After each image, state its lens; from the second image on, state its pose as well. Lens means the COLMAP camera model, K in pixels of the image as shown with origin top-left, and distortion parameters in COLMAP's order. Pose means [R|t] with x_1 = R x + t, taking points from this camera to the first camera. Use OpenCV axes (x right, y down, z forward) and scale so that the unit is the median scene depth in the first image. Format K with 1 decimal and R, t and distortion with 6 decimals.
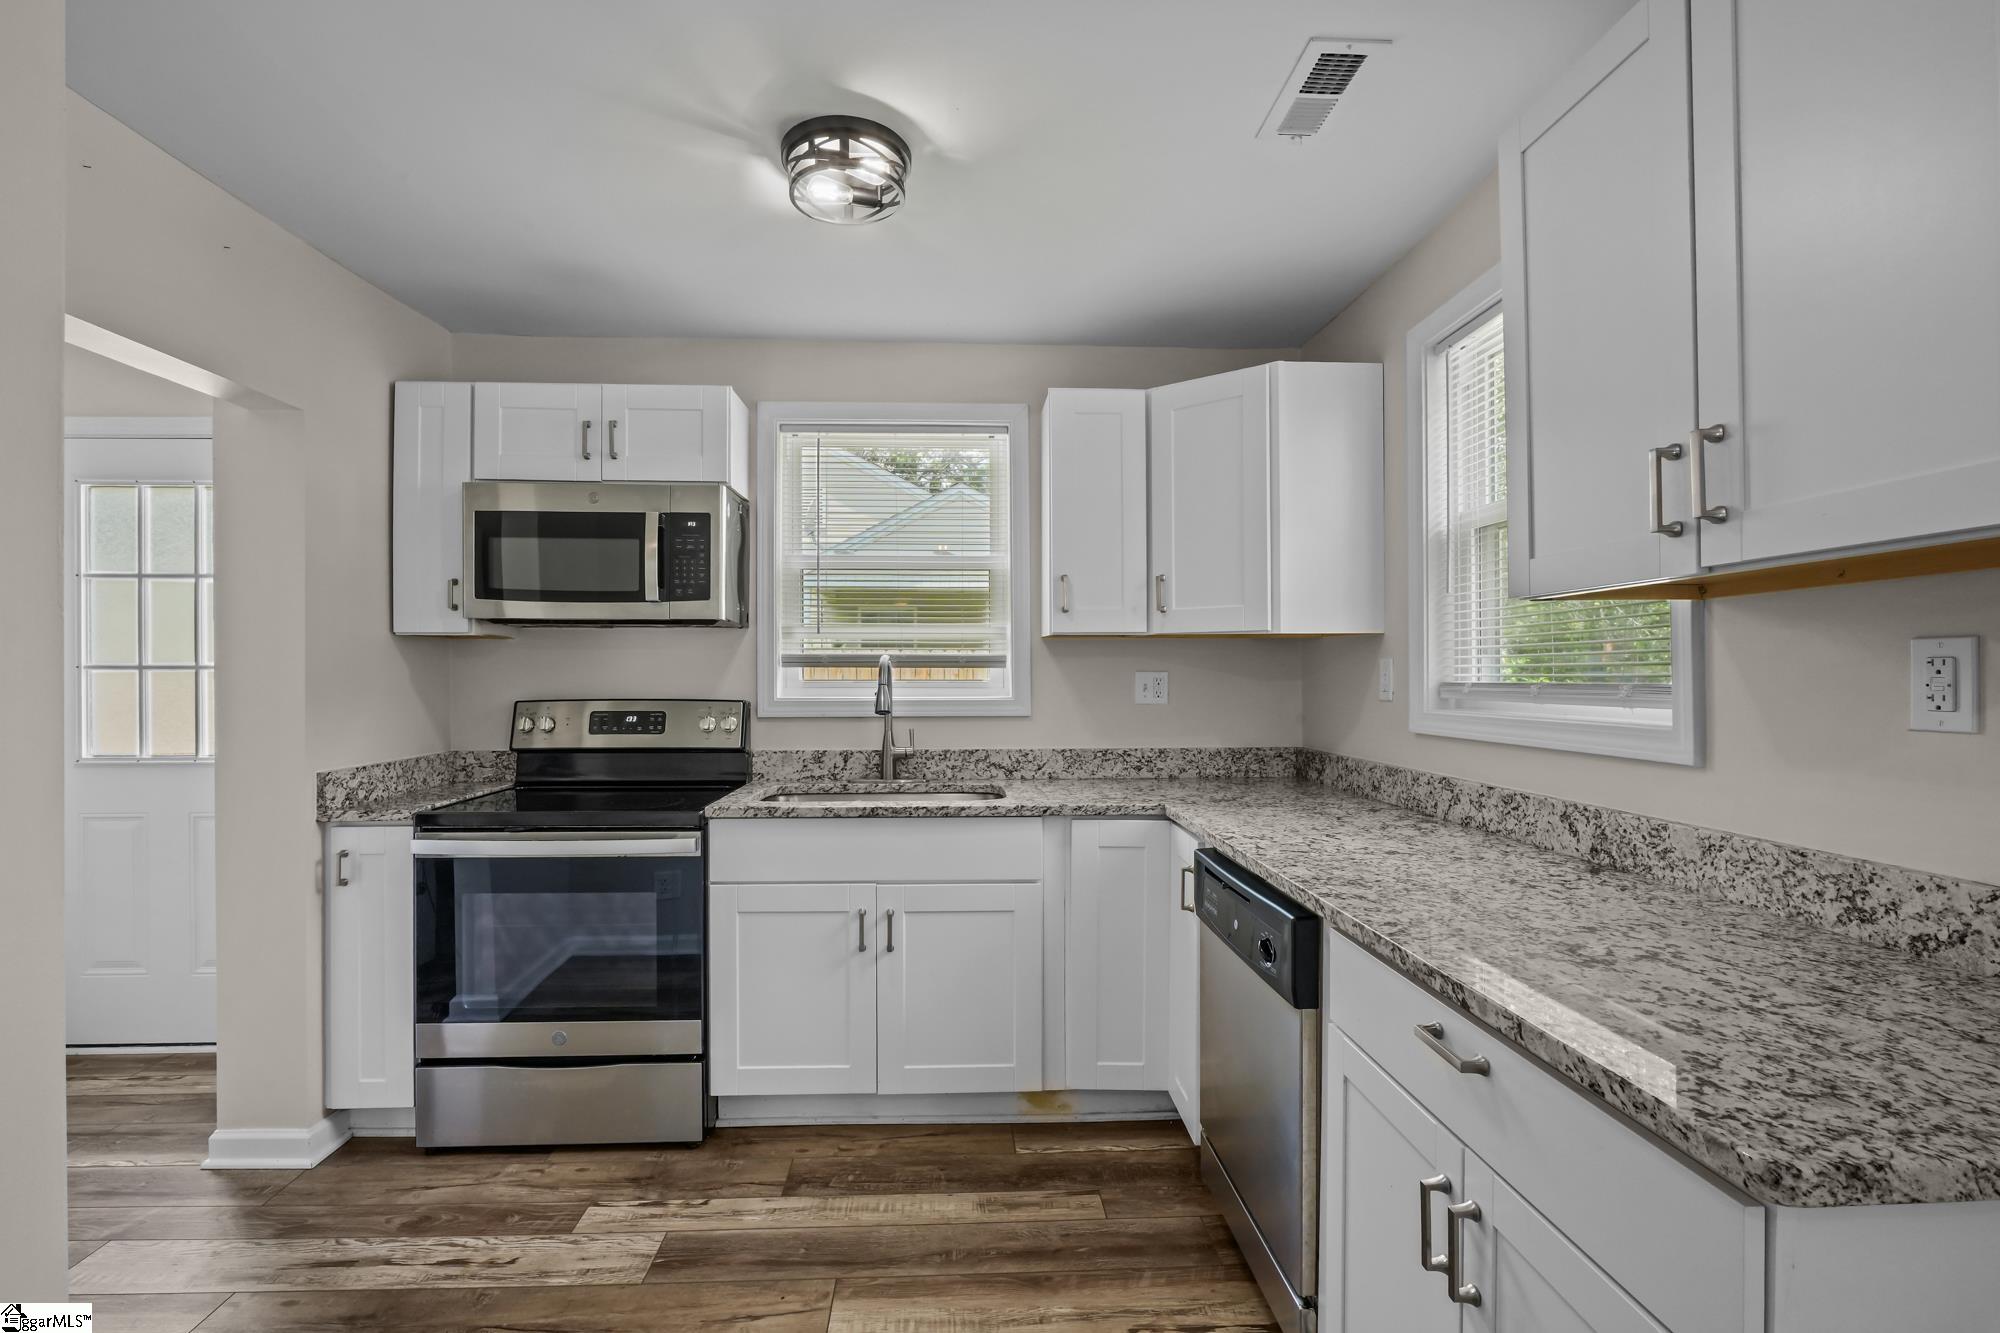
lens RADIAL K [[905.4, 0, 986.5], [0, 905.4, 663.4], [0, 0, 1]] dist [-0.024235, 0.023210]
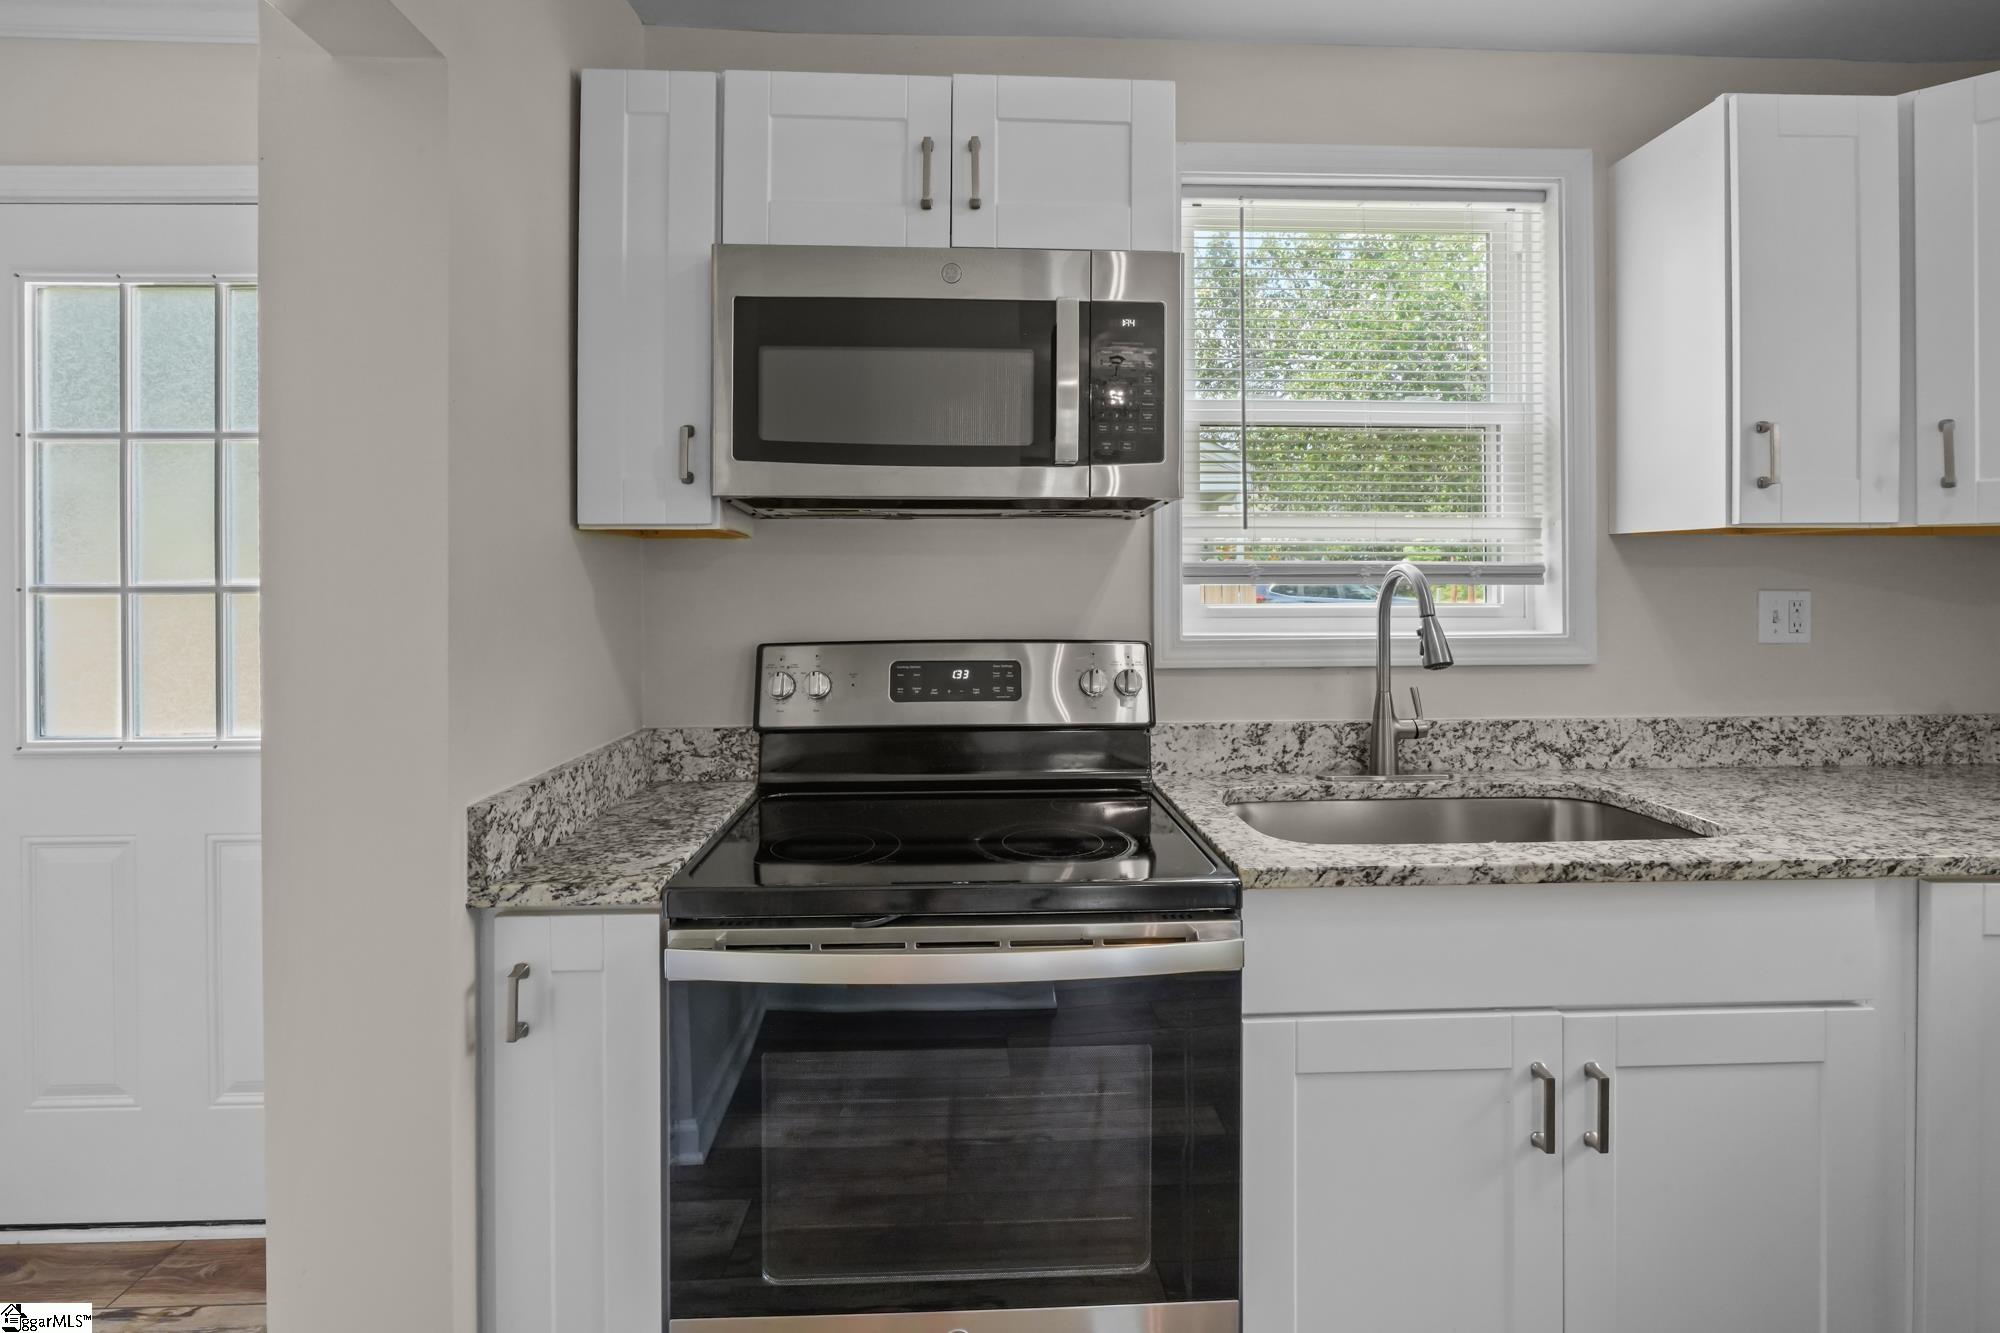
lens RADIAL K [[916.6, 0, 1002.6], [0, 916.6, 574.4], [0, 0, 1]] dist [-0.001468, 0.000309]
pose [[0.999995, -0.003033, -0.000628, -0.395568], [0.003031, 0.999993, -0.002279, -0.002017], [0.000635, 0.002277, 0.999997, 0.439586]]
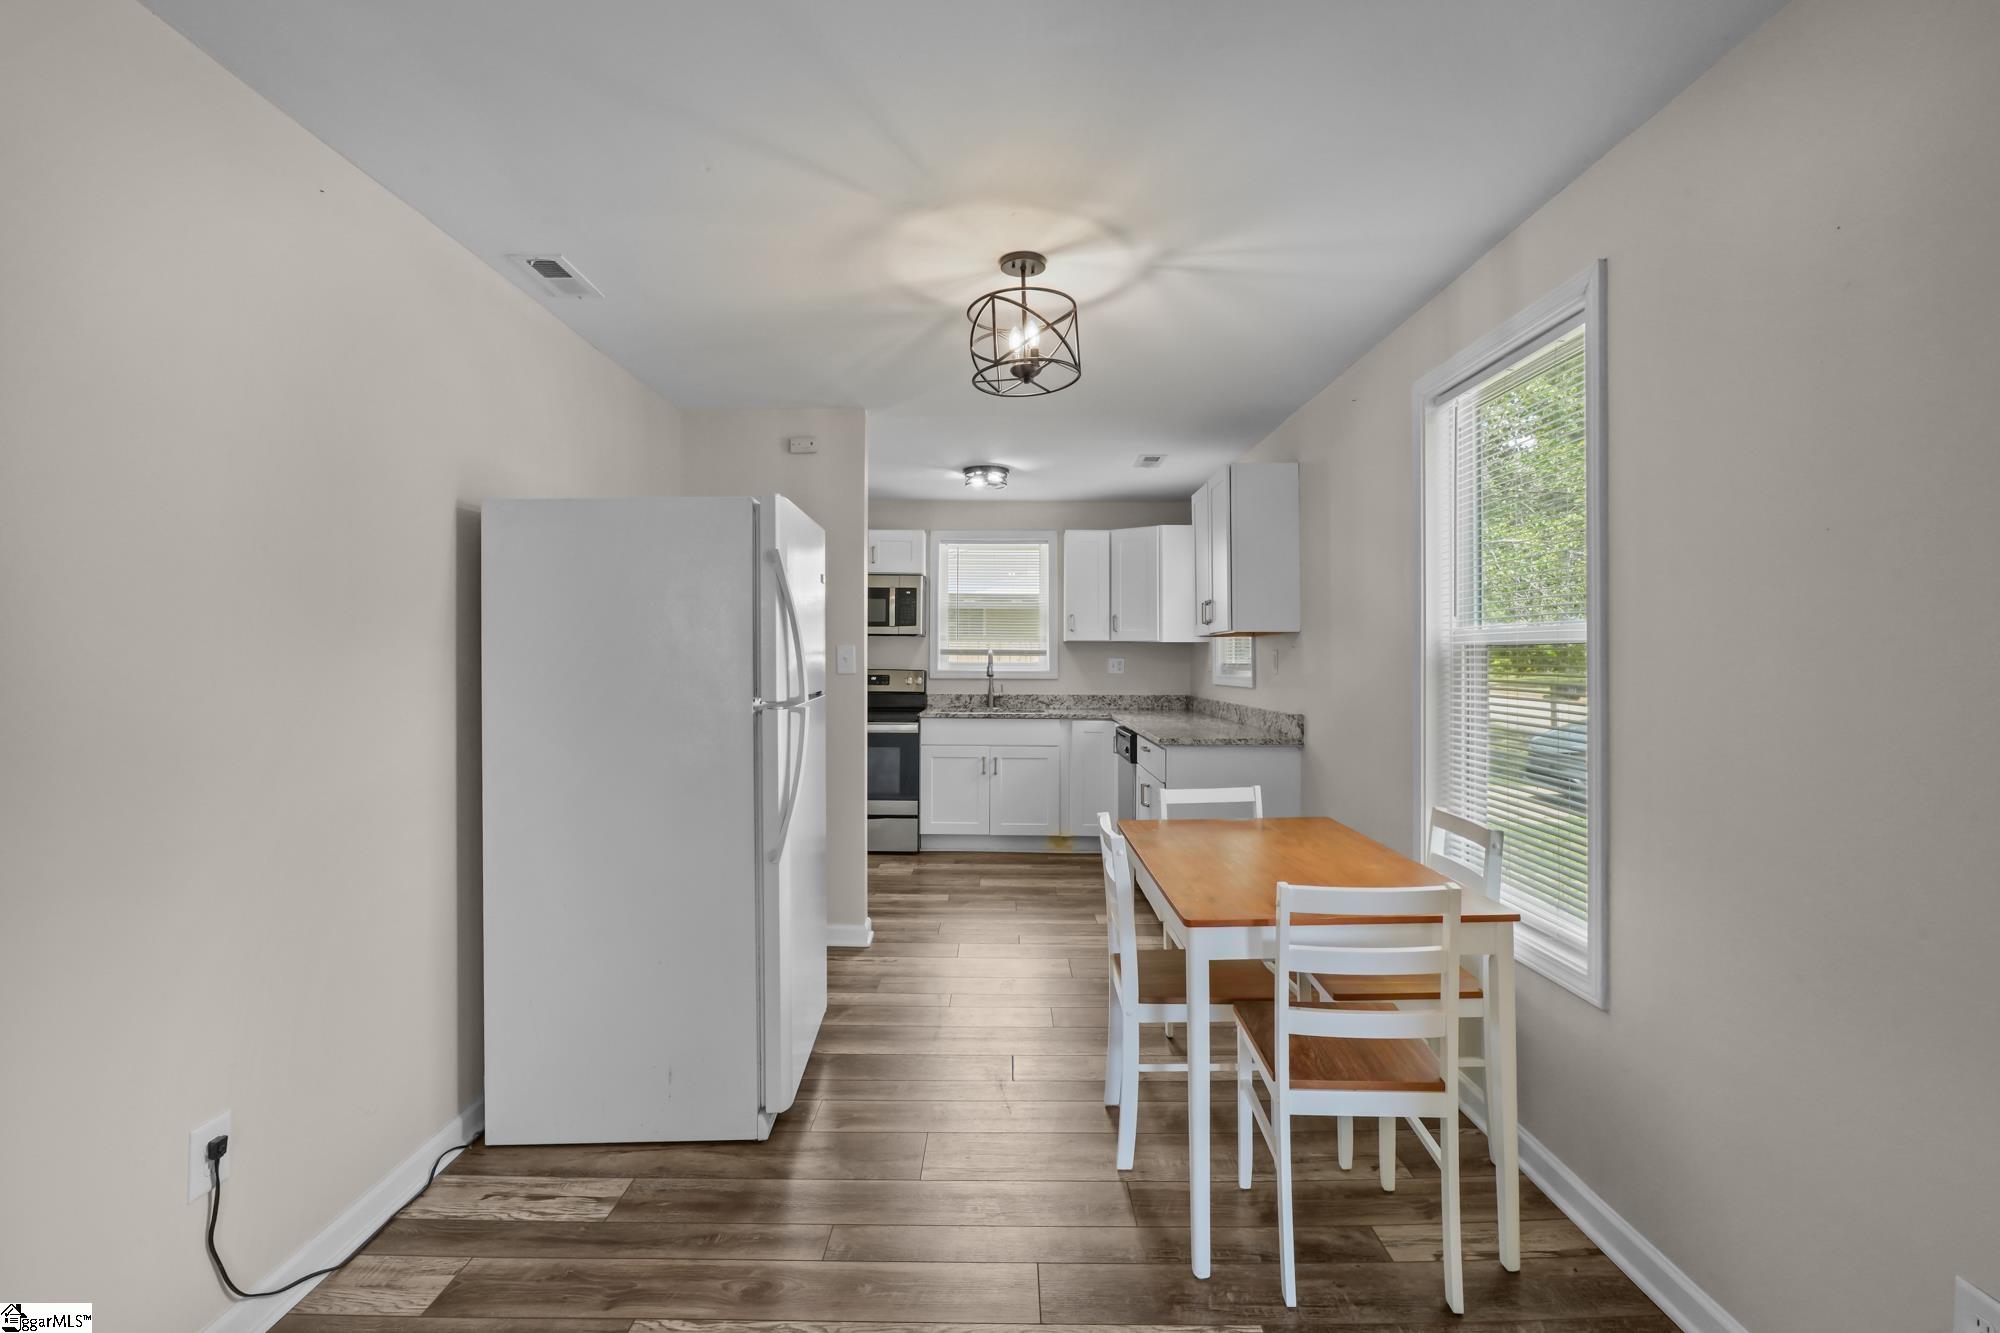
lens RADIAL K [[907.6, 0, 997.6], [0, 907.6, 654.2], [0, 0, 1]] dist [-0.000239, 0.001170]
pose [[0.998566, 0.006118, -0.053186, 0.022946], [-0.005857, 0.999970, 0.005066, -0.010471], [0.053215, -0.004748, 0.998572, -1.266287]]
